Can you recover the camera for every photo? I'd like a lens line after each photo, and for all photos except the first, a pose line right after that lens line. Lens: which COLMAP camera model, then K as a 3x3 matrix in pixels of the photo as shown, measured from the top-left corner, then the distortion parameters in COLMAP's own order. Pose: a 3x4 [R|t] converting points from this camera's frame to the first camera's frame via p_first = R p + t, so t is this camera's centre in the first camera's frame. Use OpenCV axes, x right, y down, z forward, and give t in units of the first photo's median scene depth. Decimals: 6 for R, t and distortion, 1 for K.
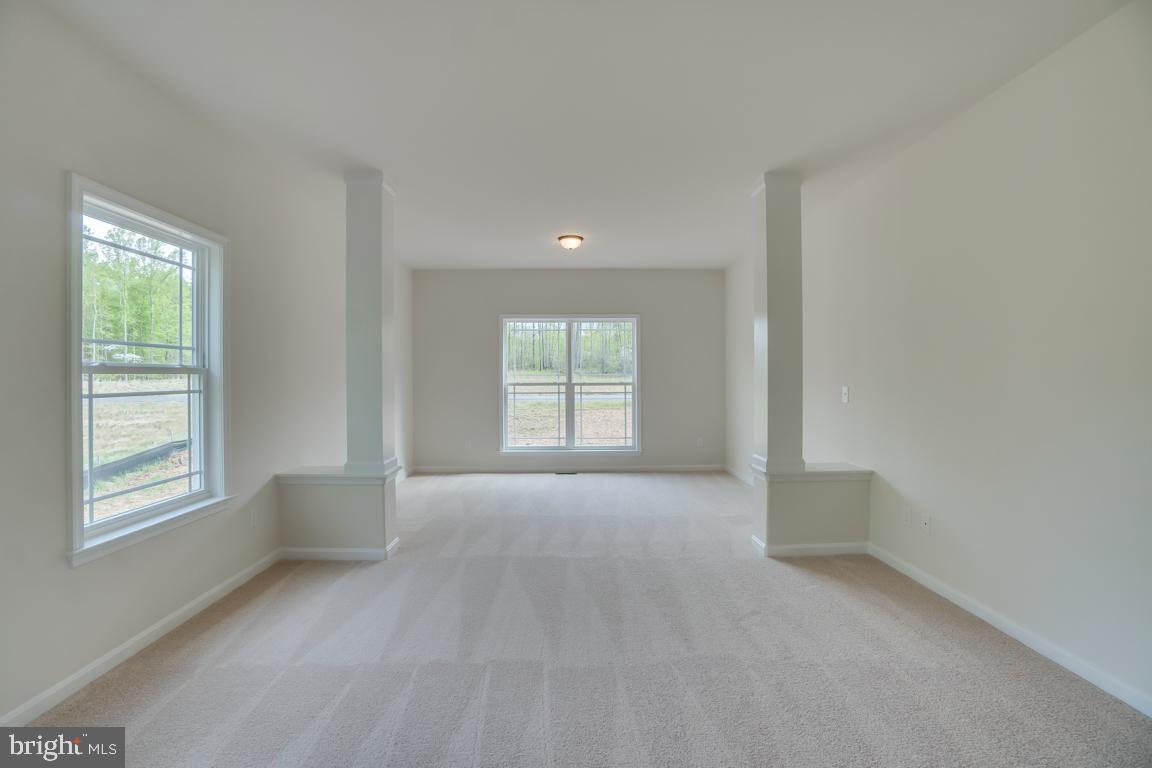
lens RADIAL K [[509.5, 0, 578.6], [0, 509.5, 379.8], [0, 0, 1]] dist [-0.065328, 0.024897]
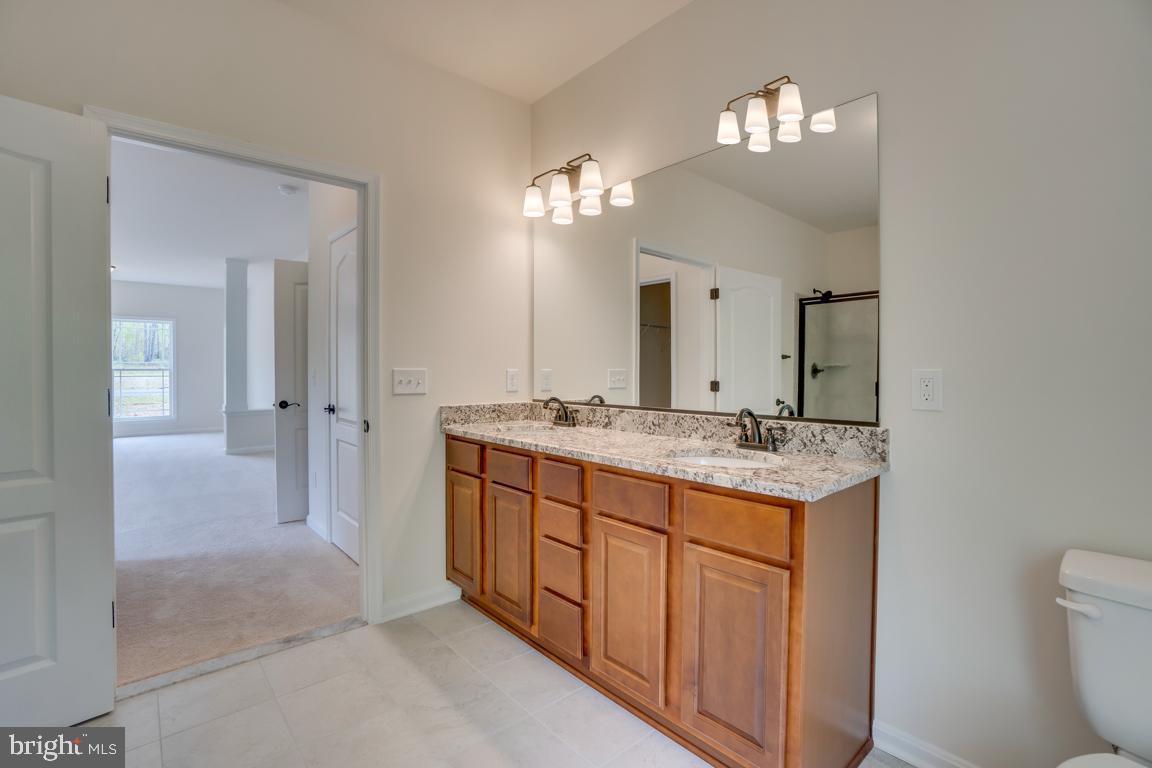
lens RADIAL K [[509.5, 0, 578.6], [0, 509.5, 379.8], [0, 0, 1]] dist [-0.065328, 0.024897]
pose [[0.764167, -0.005467, 0.644995, 0.092837], [-0.004727, 0.999890, 0.014075, 0.011219], [-0.645001, -0.013805, 0.764057, -0.700699]]
